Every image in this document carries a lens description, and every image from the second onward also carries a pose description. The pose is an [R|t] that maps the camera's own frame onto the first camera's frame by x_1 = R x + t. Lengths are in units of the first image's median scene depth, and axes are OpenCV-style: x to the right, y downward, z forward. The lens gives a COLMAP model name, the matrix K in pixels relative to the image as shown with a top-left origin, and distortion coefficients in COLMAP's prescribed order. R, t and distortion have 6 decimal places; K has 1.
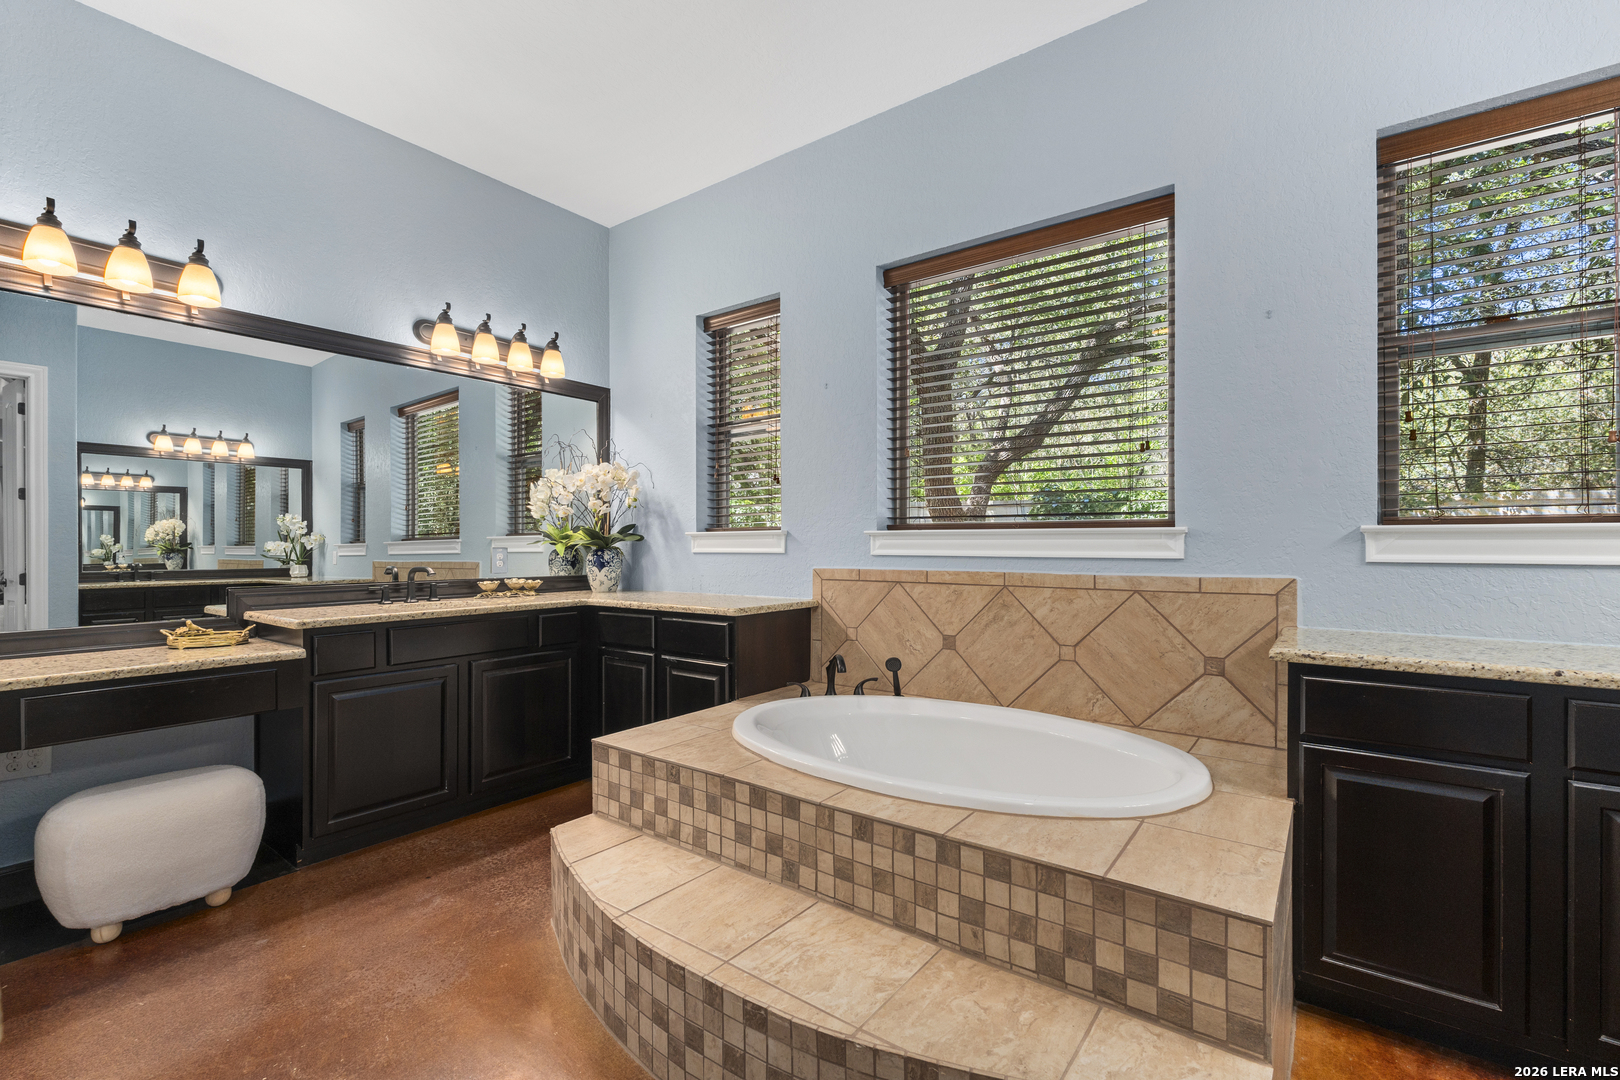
lens RADIAL K [[710.1, 0, 805.2], [0, 710.1, 526.9], [0, 0, 1]] dist [-0.005874, 0.000531]
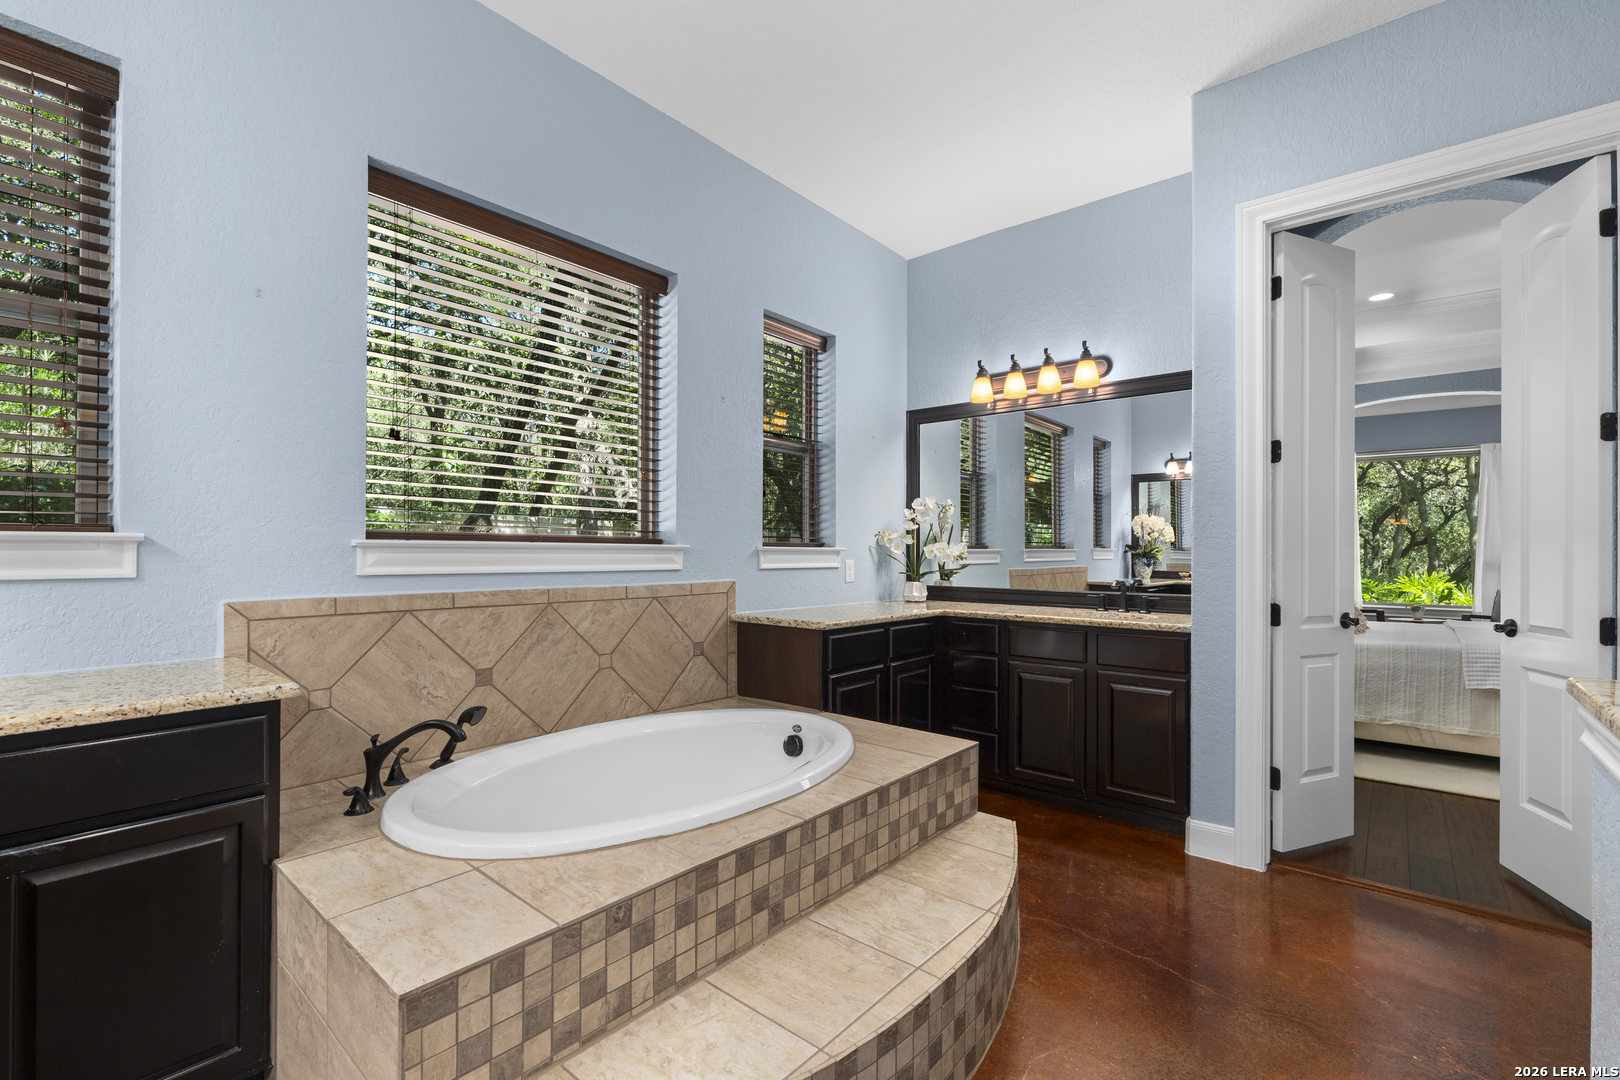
lens RADIAL K [[710.1, 0, 803.0], [0, 710.1, 541.6], [0, 0, 1]] dist [-0.005874, 0.000531]
pose [[0.055447, 0.014558, 0.998356, -0.660829], [-0.029798, 0.999472, -0.012920, 0.004152], [-0.998017, -0.029033, 0.055851, 0.639556]]
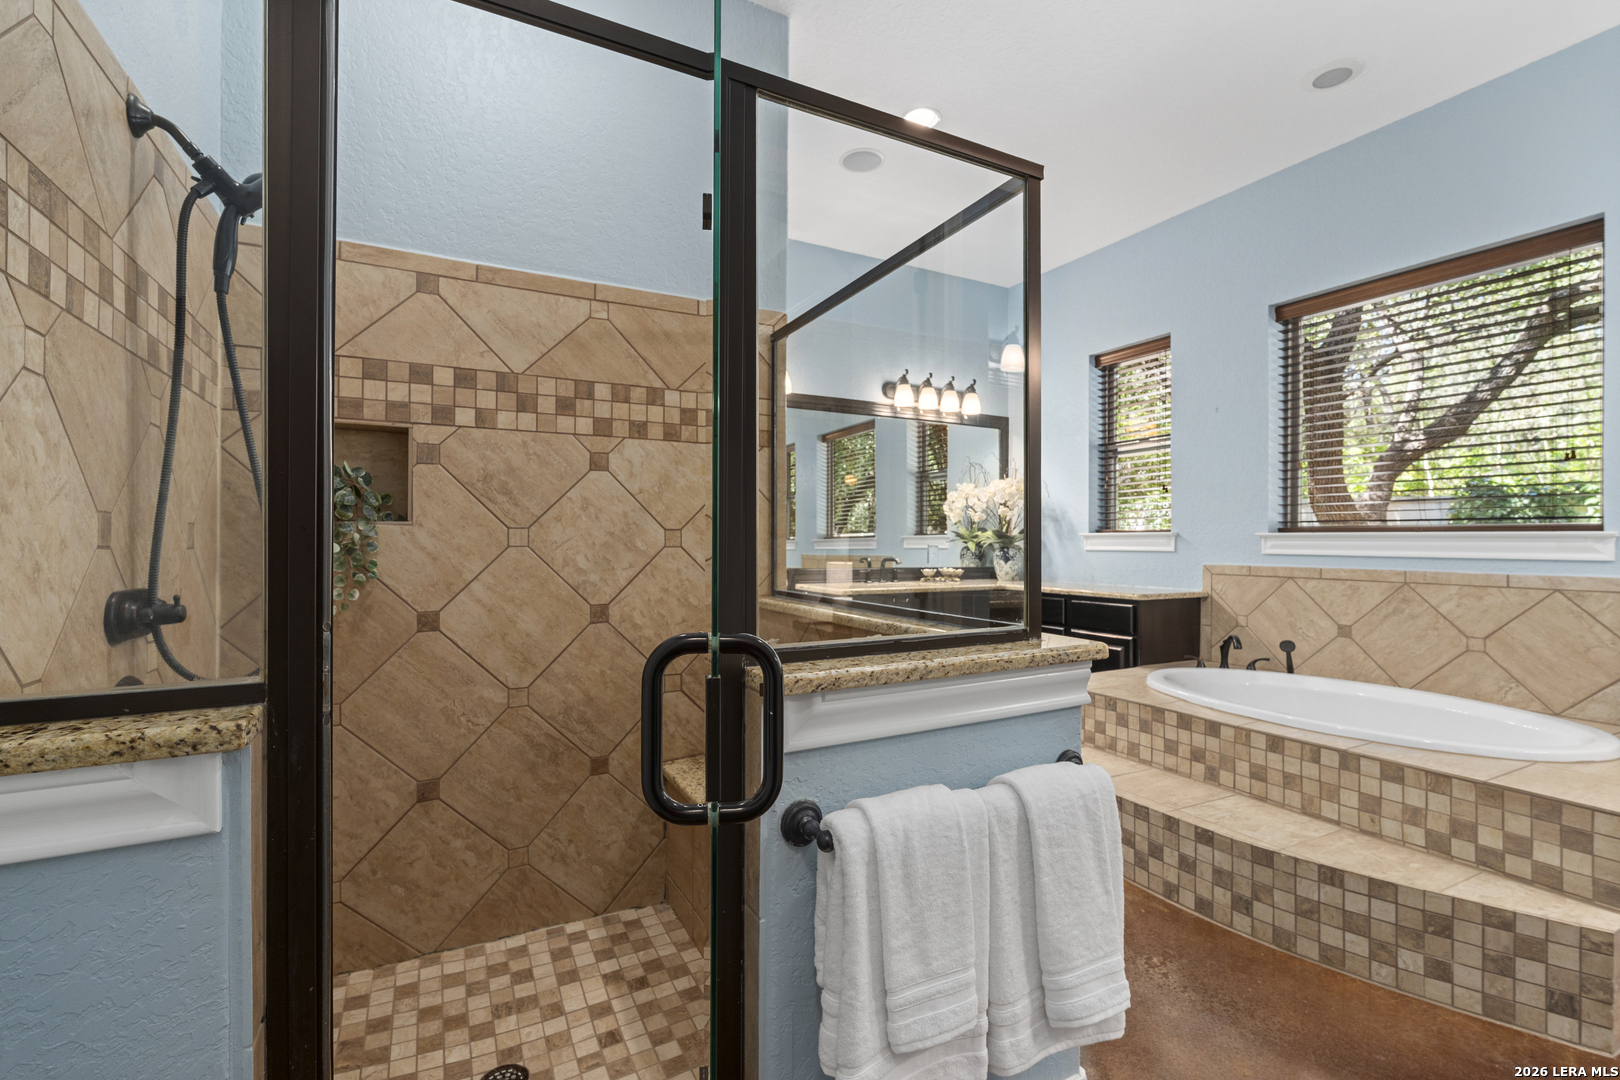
lens RADIAL K [[710.1, 0, 804.6], [0, 710.1, 530.7], [0, 0, 1]] dist [-0.005874, 0.000531]
pose [[0.904357, 0.000826, -0.426776, -0.106370], [0.003006, 0.999961, 0.008307, -0.012287], [0.426766, -0.008795, 0.904319, -0.437487]]
